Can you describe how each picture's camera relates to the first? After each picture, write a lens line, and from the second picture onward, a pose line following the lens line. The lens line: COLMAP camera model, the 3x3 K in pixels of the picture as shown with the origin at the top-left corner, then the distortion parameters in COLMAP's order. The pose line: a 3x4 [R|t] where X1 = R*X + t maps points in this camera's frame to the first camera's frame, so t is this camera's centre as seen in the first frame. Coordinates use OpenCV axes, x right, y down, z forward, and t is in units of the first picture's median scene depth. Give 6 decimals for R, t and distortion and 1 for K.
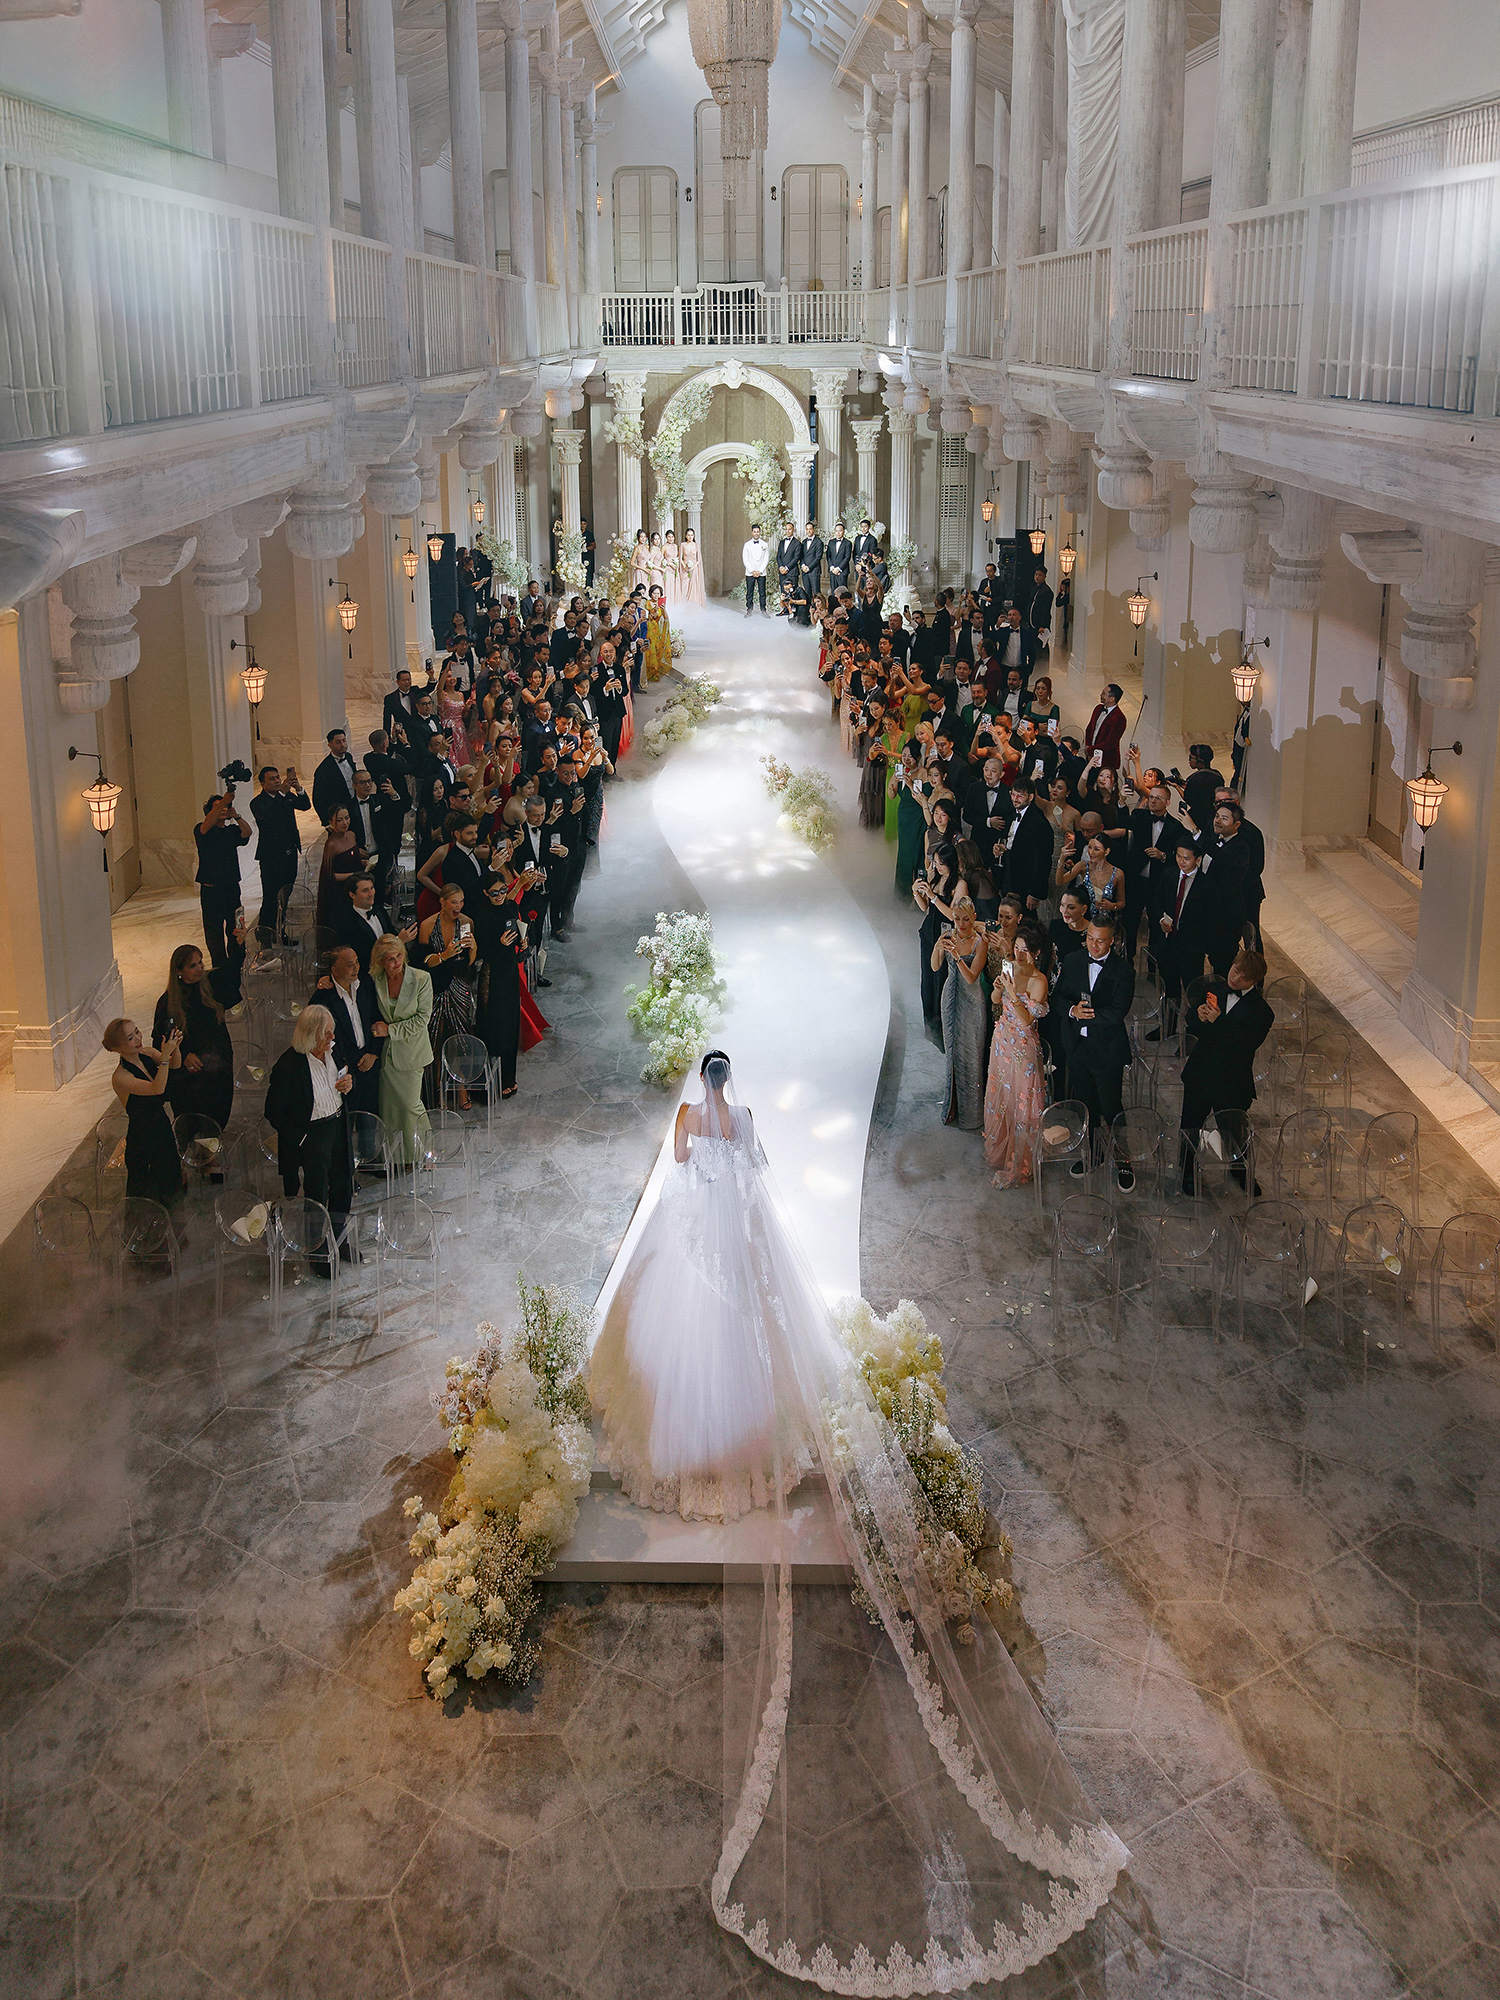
lens RADIAL K [[1393.6, 0, 751.3], [0, 1393.6, 1002.2], [0, 0, 1]] dist [0.014290, -0.013827]
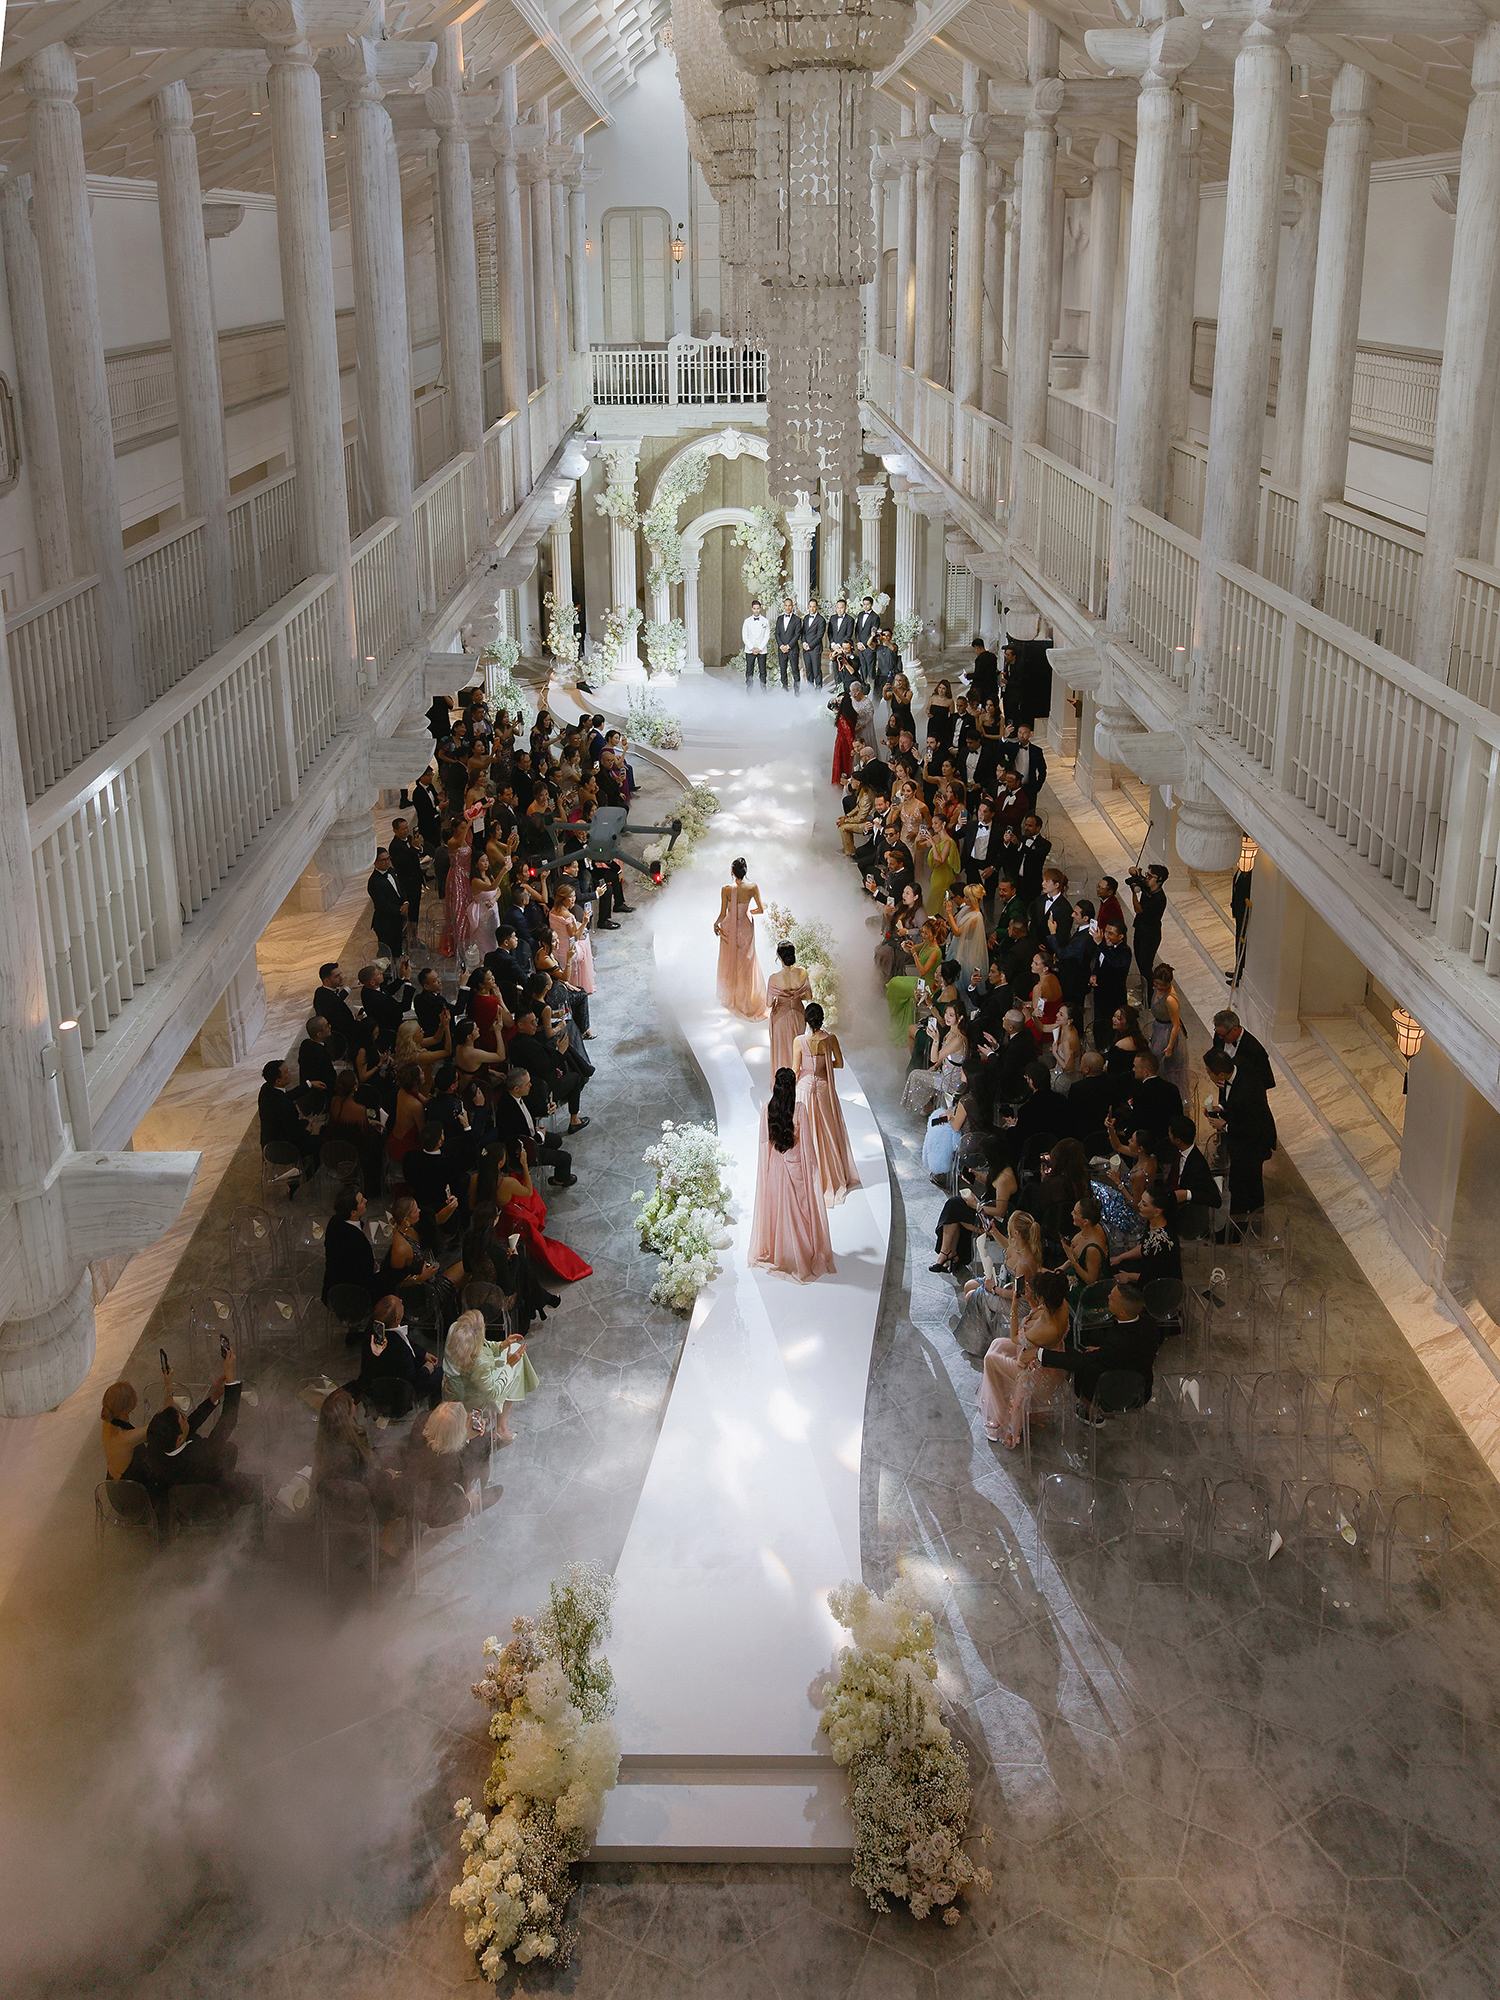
lens RADIAL K [[1530.2, 0, 750.5], [0, 1530.2, 999.9], [0, 0, 1]] dist [0.006717, -0.005512]
pose [[0.999985, -0.002237, 0.004903, -0.011846], [0.001848, 0.996945, 0.078085, -0.317153], [-0.005063, -0.078074, 0.996935, -0.153119]]
